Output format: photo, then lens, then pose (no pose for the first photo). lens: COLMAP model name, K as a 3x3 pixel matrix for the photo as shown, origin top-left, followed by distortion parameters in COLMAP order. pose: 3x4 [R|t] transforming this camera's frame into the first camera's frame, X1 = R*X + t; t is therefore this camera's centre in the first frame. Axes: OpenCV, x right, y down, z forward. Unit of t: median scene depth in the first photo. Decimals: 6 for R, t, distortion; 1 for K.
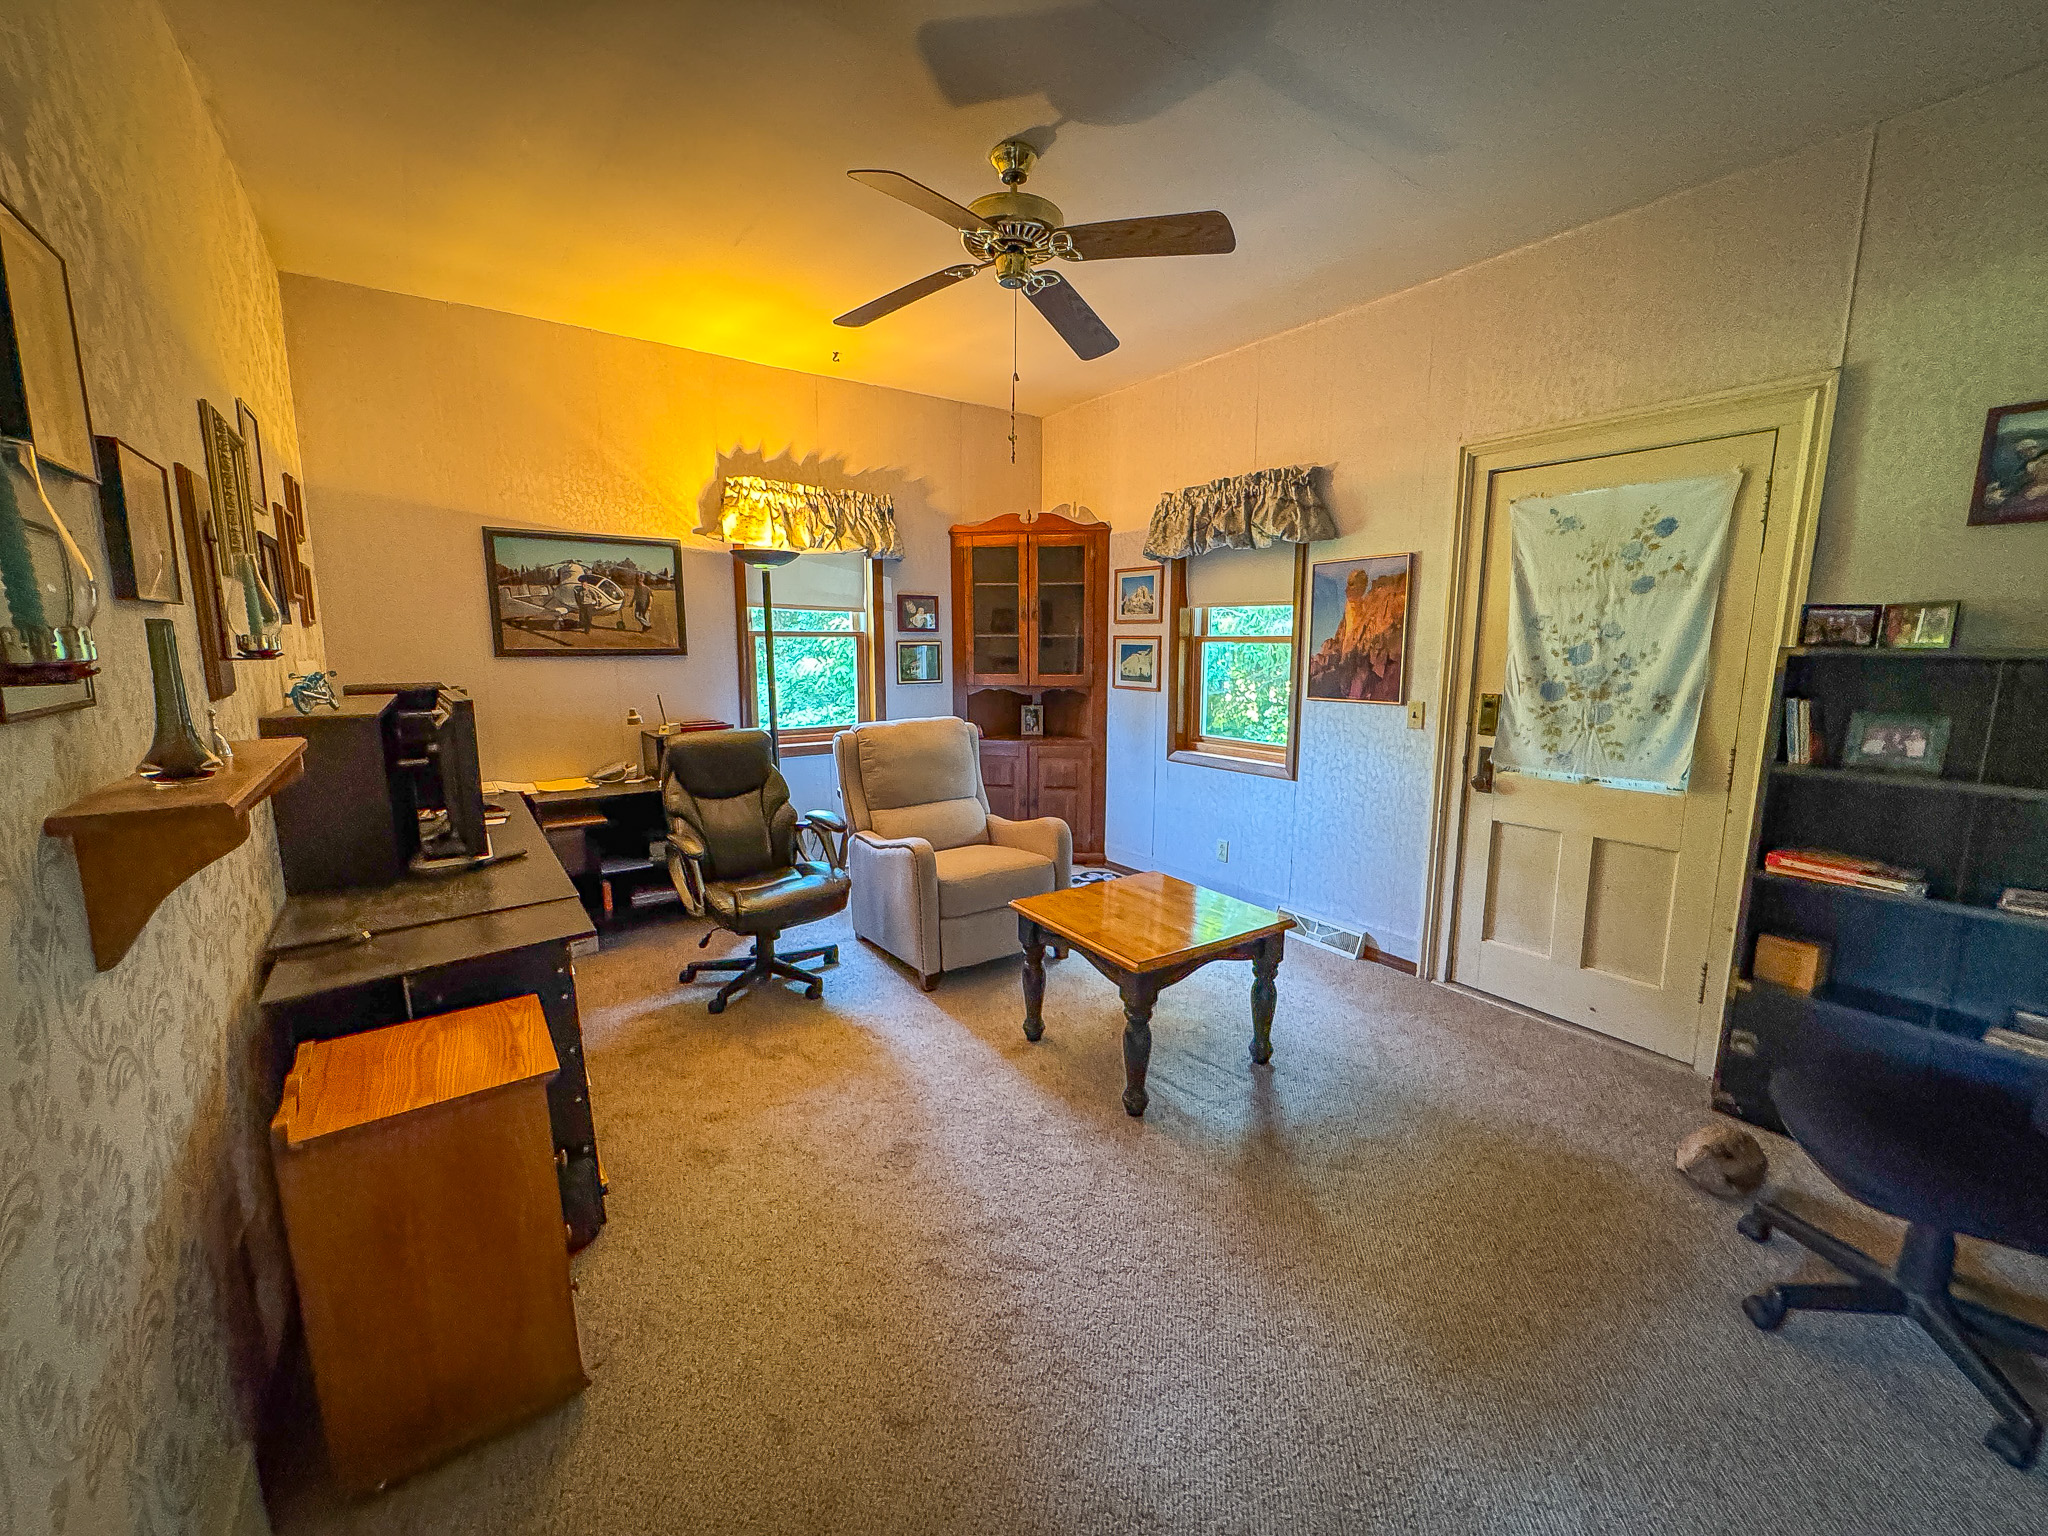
lens RADIAL K [[820.0, 0, 1026.1], [0, 820.0, 768.9], [0, 0, 1]] dist [-0.004900, 0.000674]
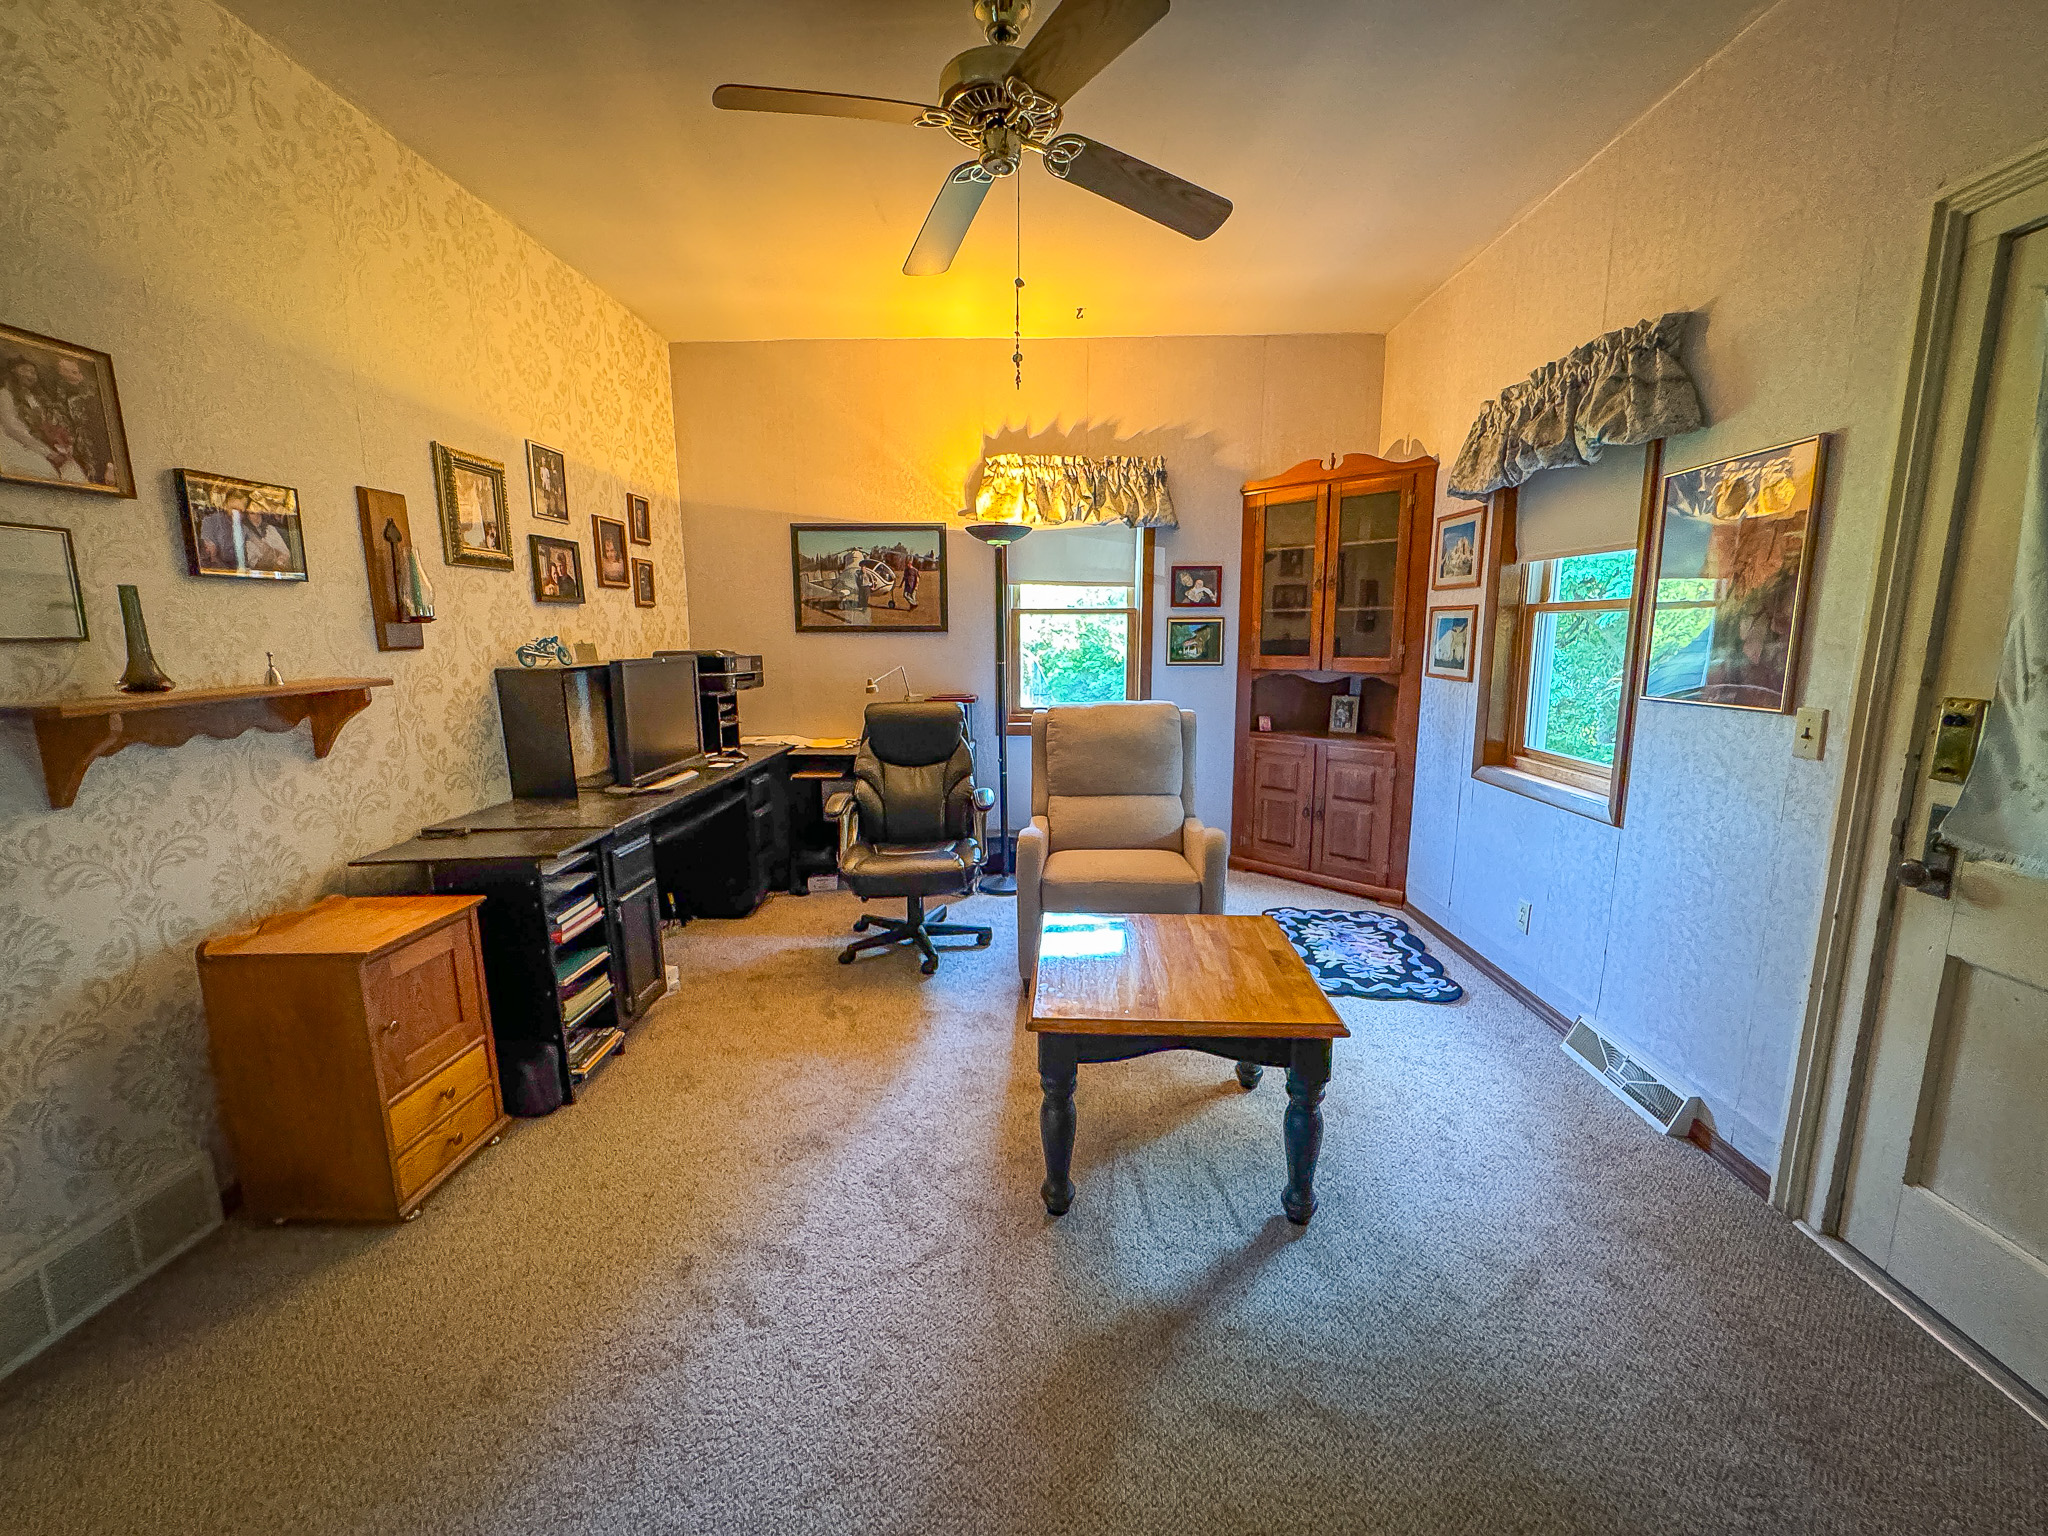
lens RADIAL K [[820.0, 0, 1026.1], [0, 820.0, 768.9], [0, 0, 1]] dist [-0.004900, 0.000674]
pose [[0.798407, 0.096737, -0.594297, 0.330716], [-0.089097, 0.995125, 0.042285, -0.016265], [0.595490, 0.019190, 0.803133, 0.217918]]
